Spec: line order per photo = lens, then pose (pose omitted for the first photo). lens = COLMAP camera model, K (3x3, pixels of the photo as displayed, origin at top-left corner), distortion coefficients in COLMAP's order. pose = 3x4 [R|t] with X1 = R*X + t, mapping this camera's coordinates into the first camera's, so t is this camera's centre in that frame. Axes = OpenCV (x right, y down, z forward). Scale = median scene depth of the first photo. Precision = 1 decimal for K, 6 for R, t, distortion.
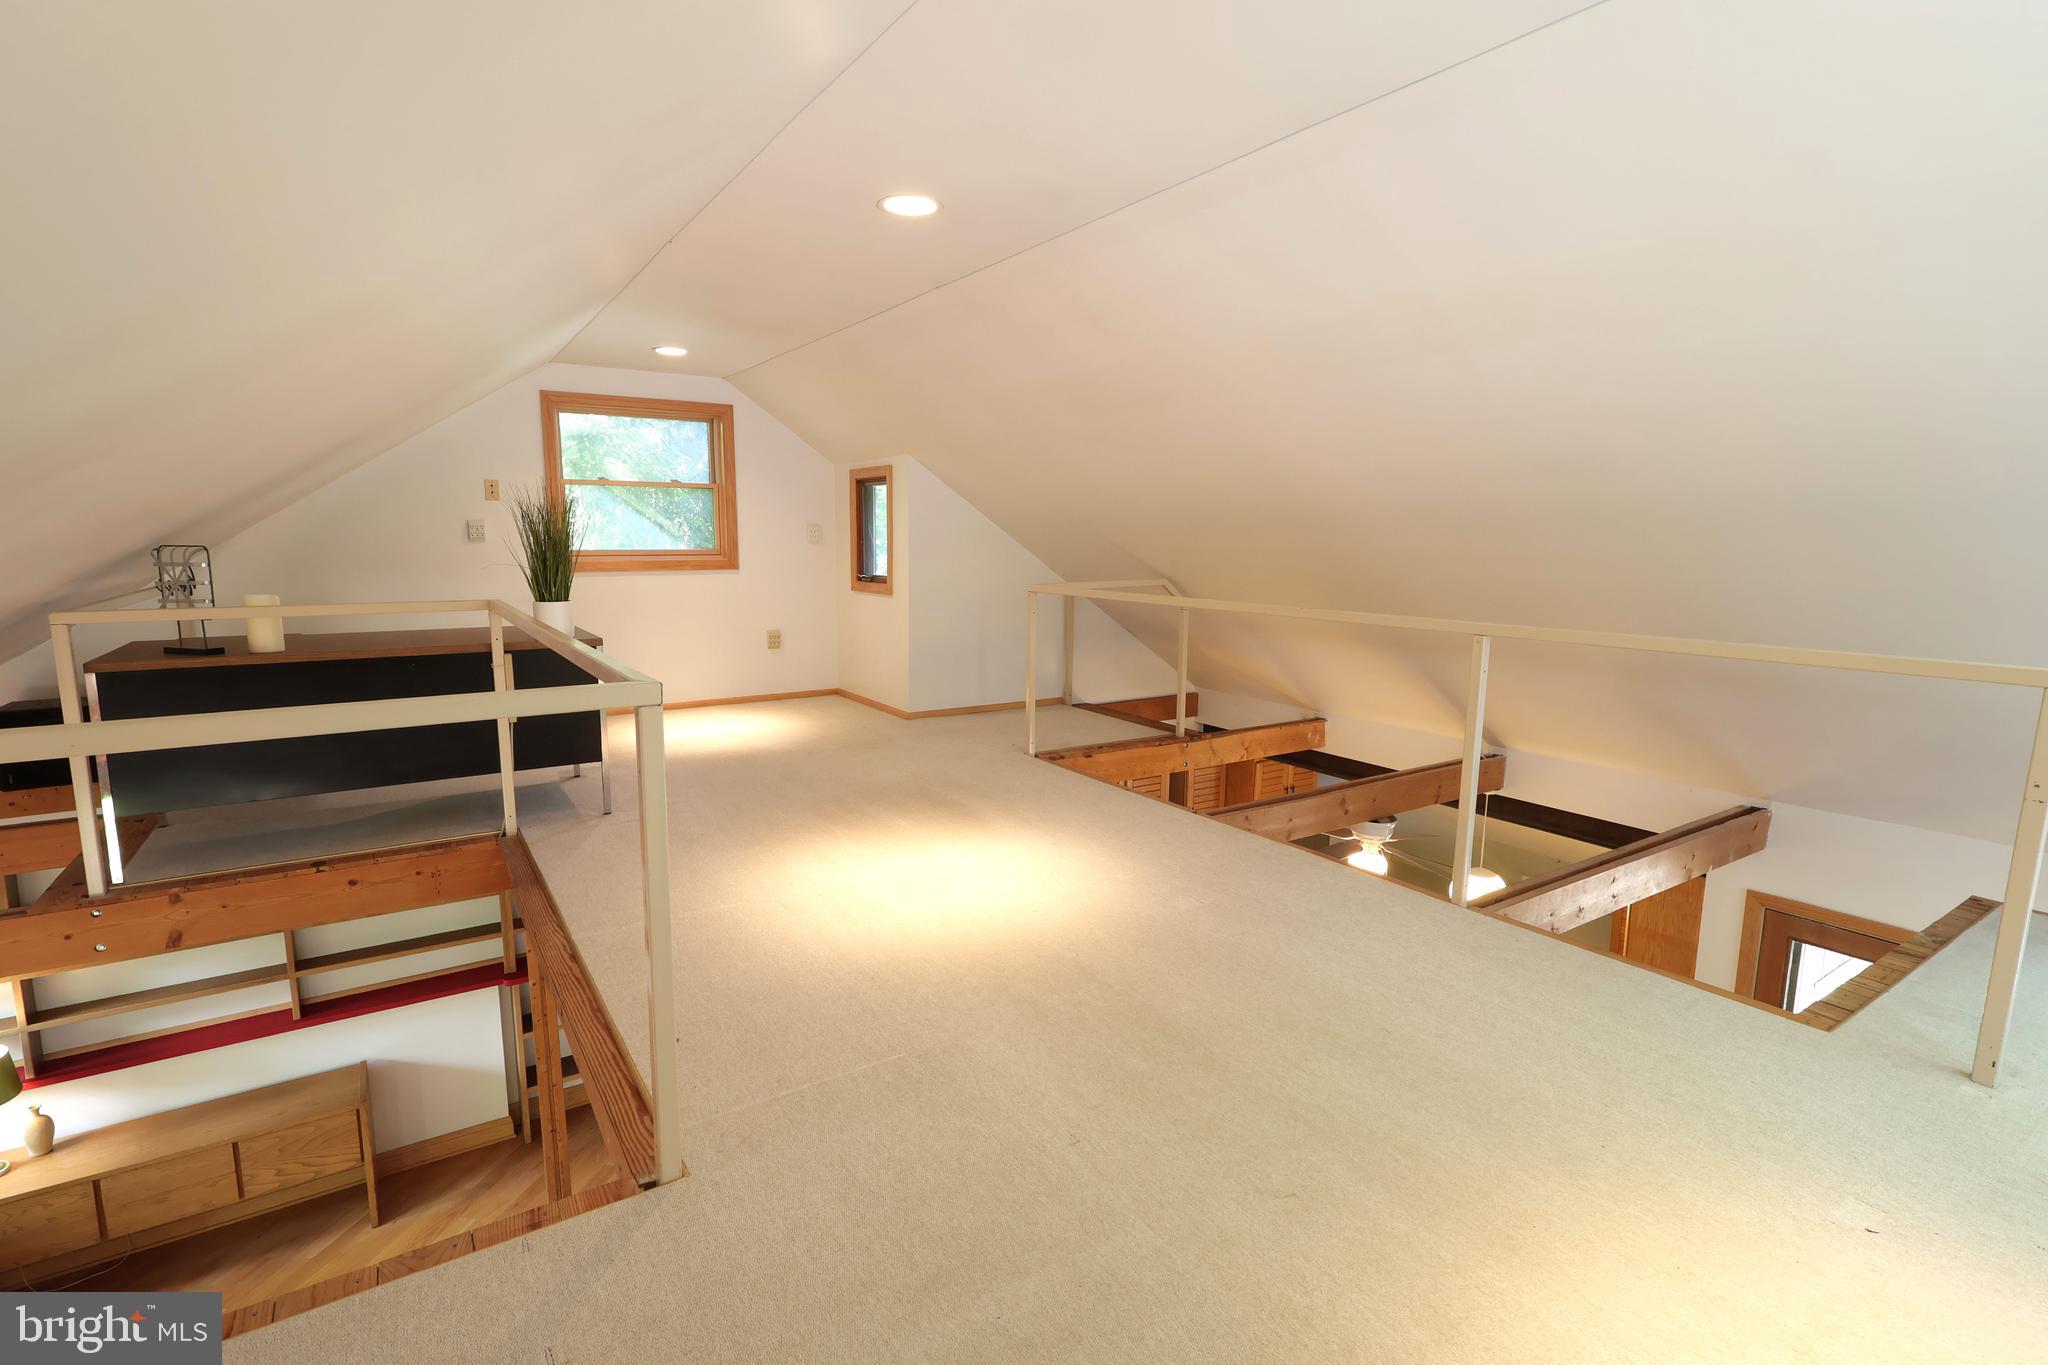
lens RADIAL K [[977.0, 0, 1017.8], [0, 977.0, 673.6], [0, 0, 1]] dist [-0.000414, 0.001792]
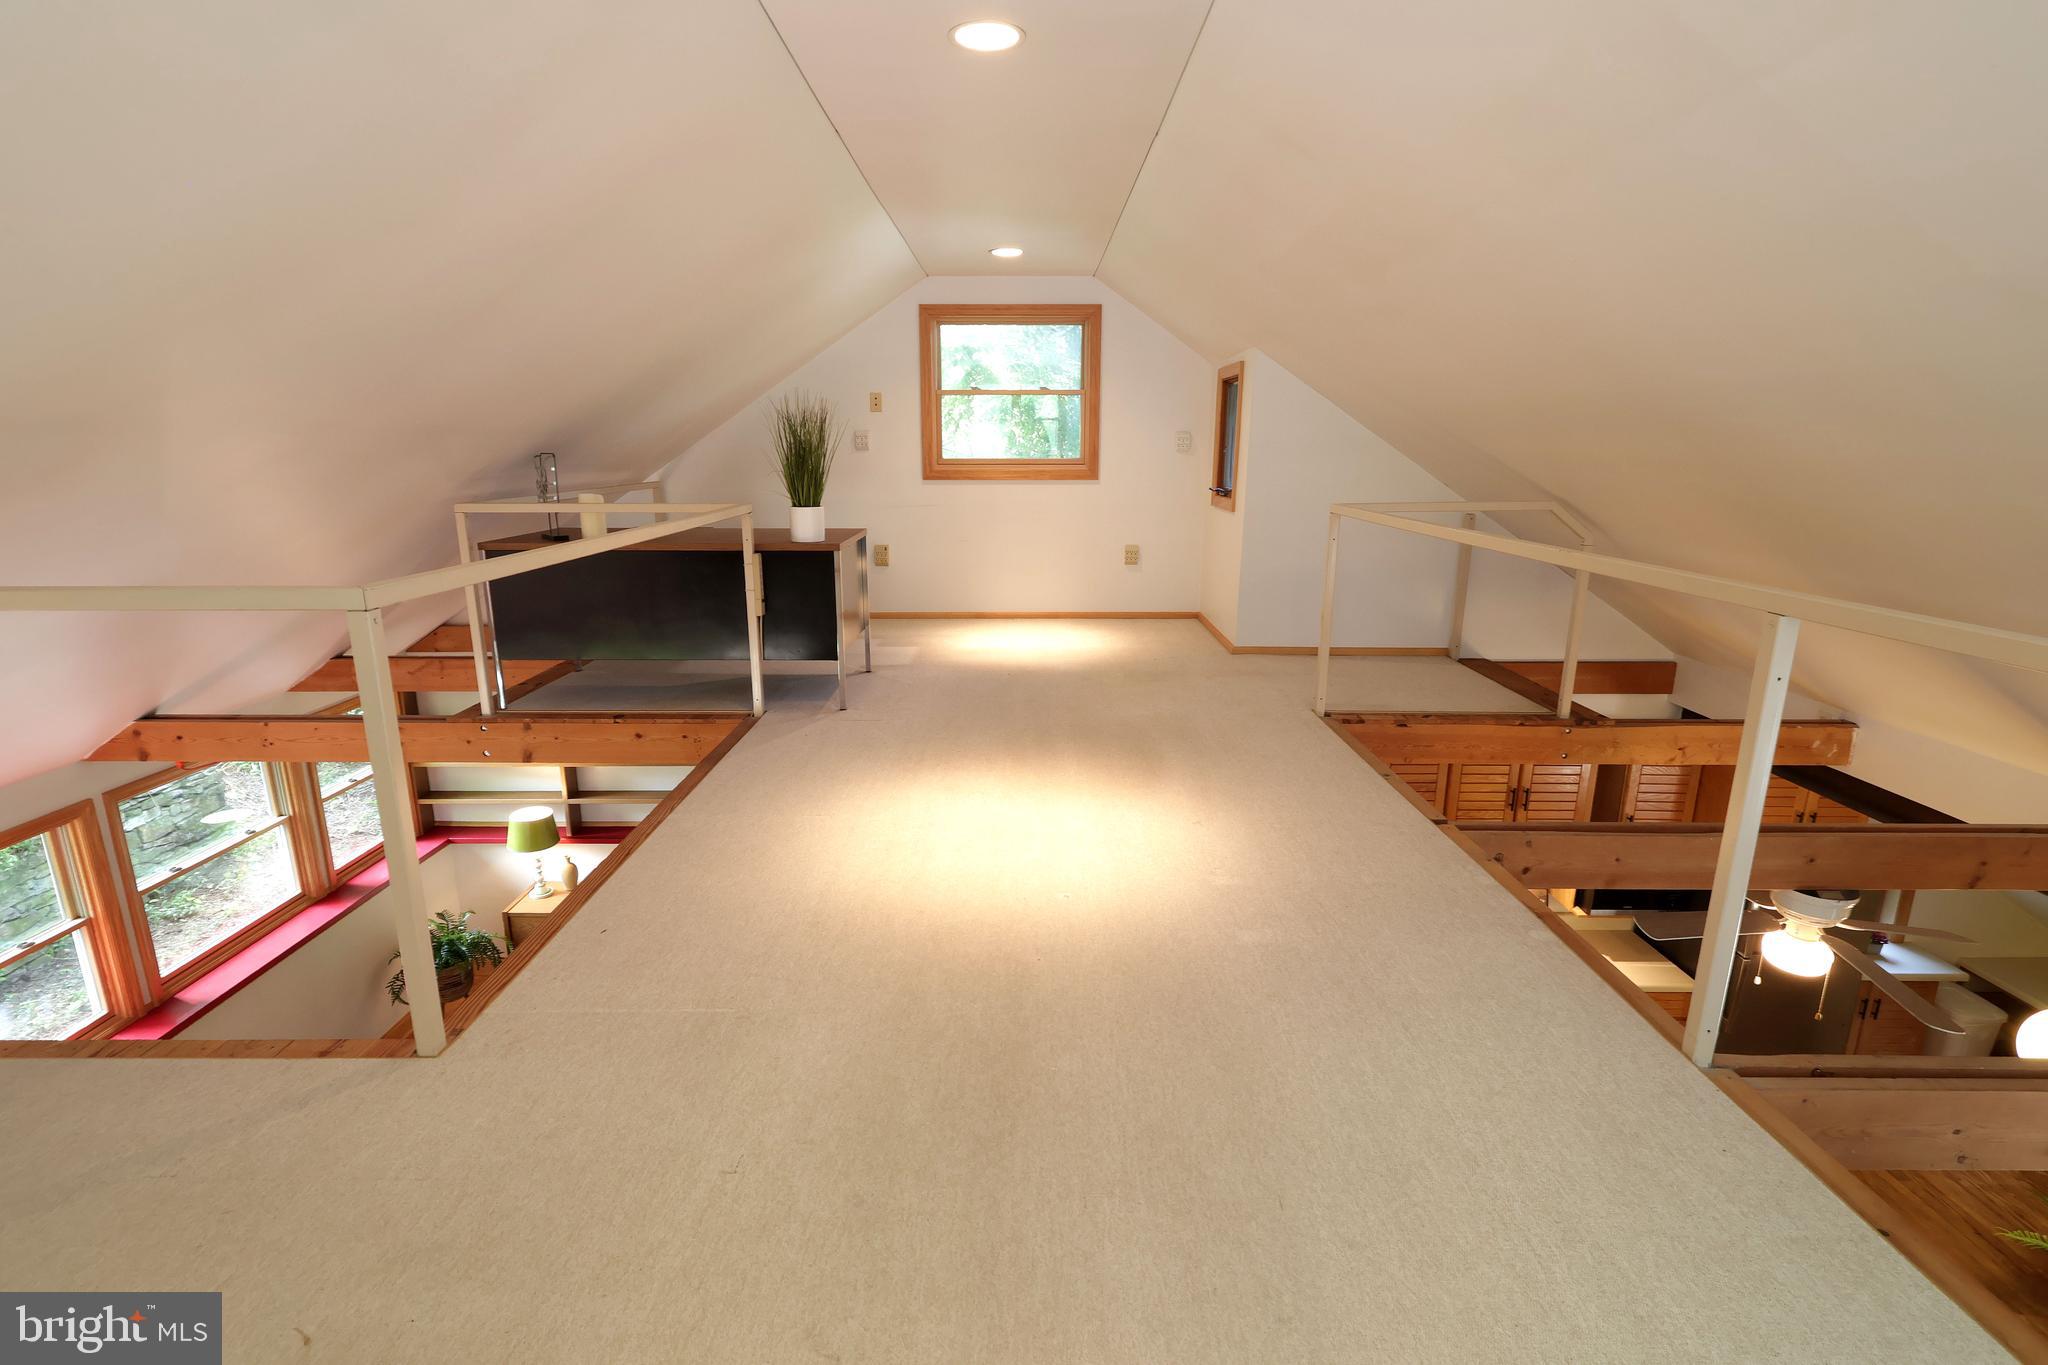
lens RADIAL K [[977.0, 0, 1018.8], [0, 977.0, 673.4], [0, 0, 1]] dist [-0.000414, 0.001792]
pose [[0.834036, 0.122619, -0.537912, 0.223012], [-0.075952, 0.991225, 0.108189, -0.018028], [0.546458, -0.049378, 0.836030, 0.160695]]
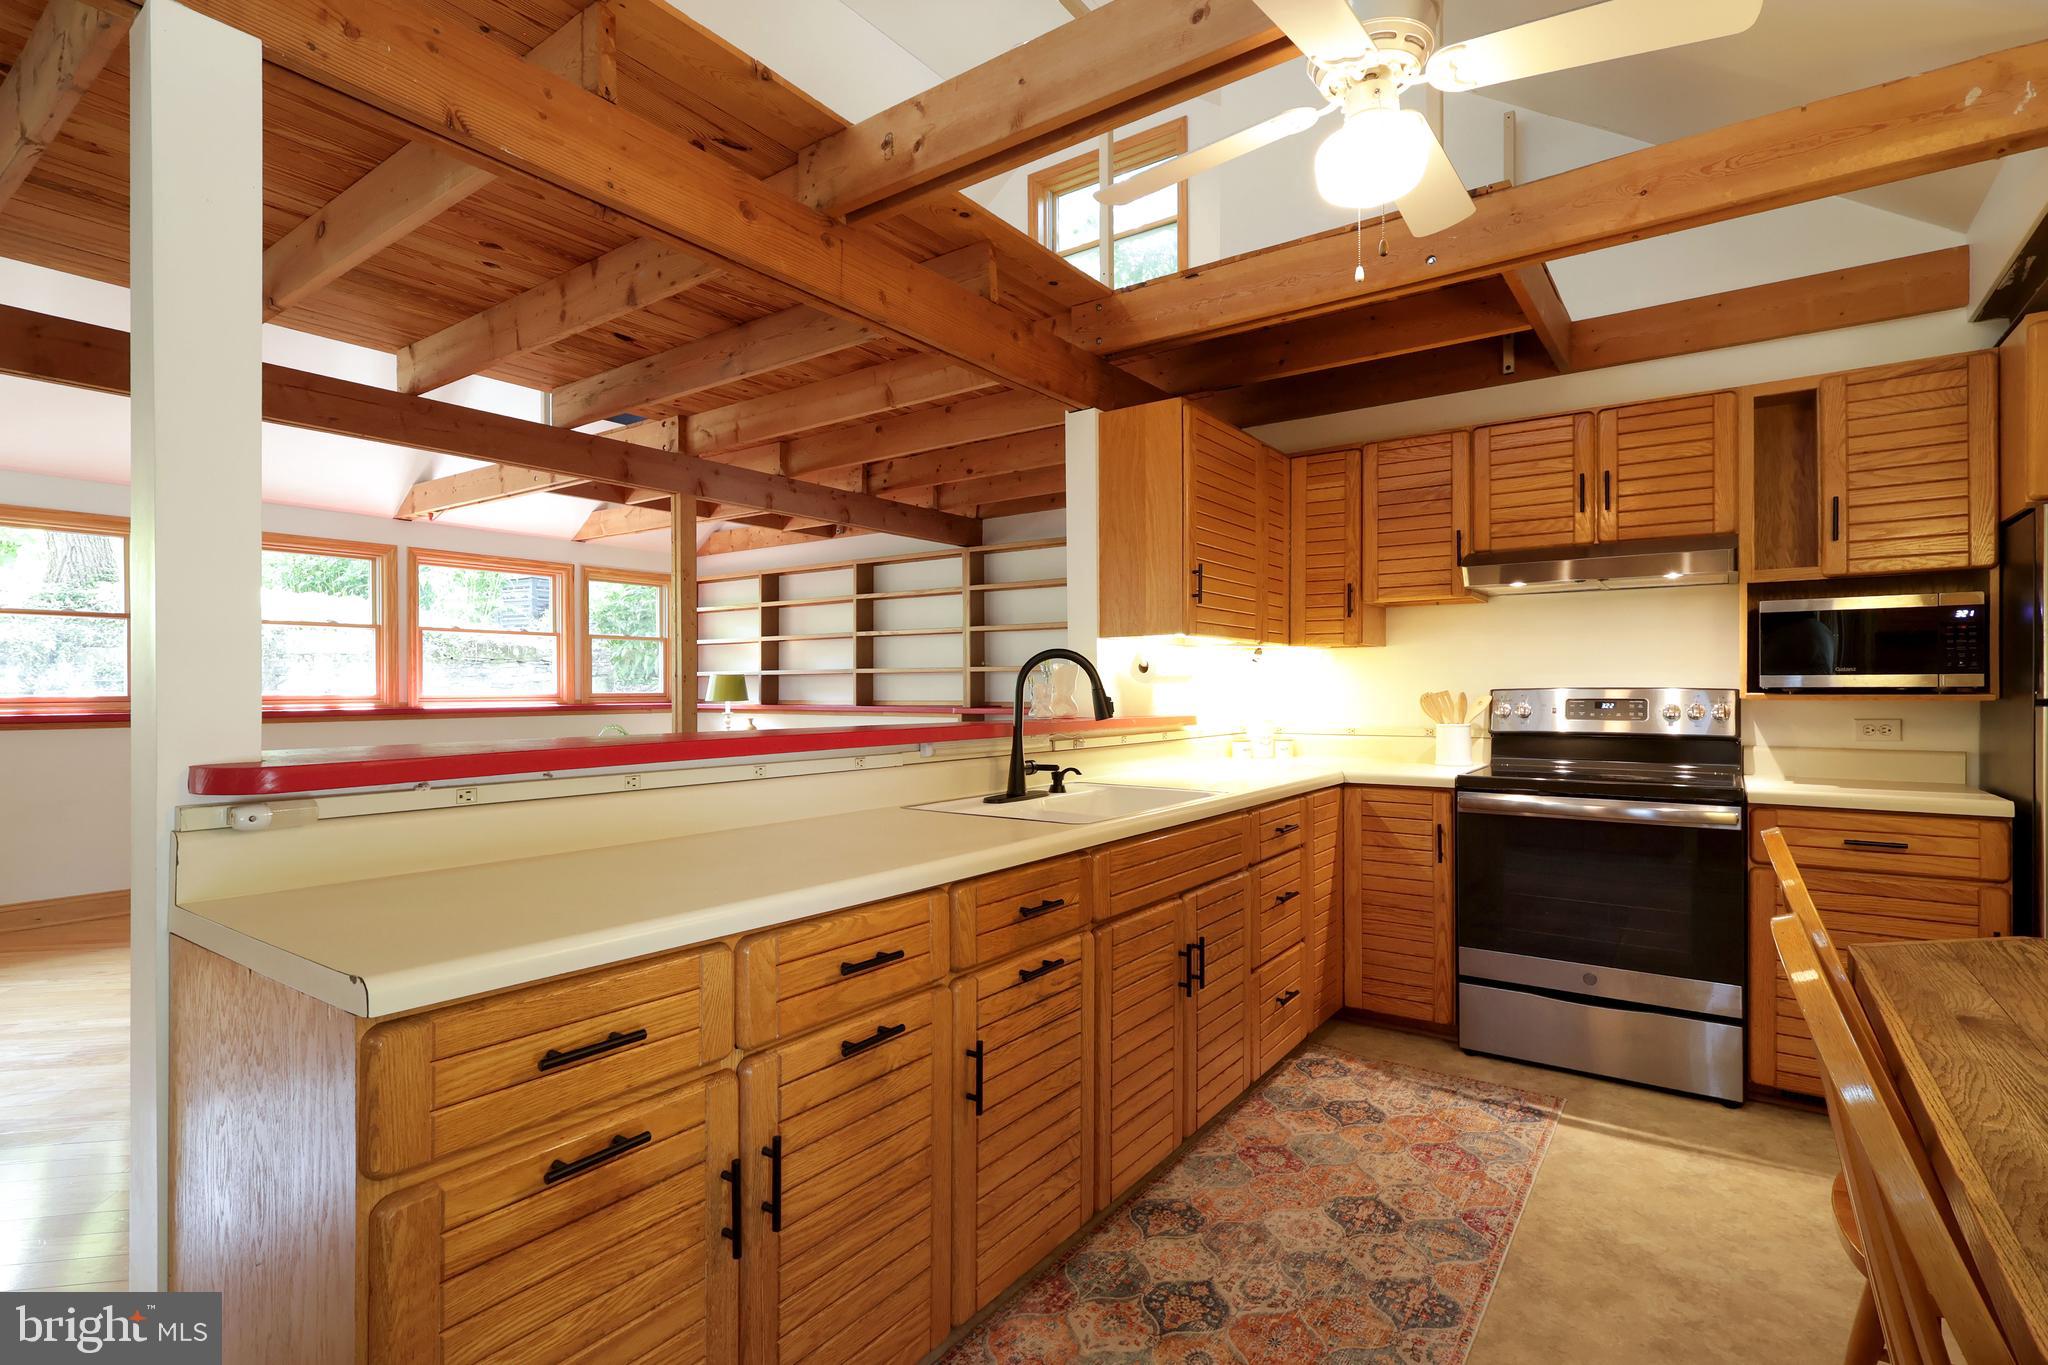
lens RADIAL K [[977.0, 0, 1026.4], [0, 977.0, 684.7], [0, 0, 1]] dist [-0.000414, 0.001792]
pose [[0.357220, -0.012710, -0.933934, 0.551796], [-0.130879, 0.989361, -0.063524, 0.360895], [0.924805, 0.144924, 0.351756, 0.707815]]
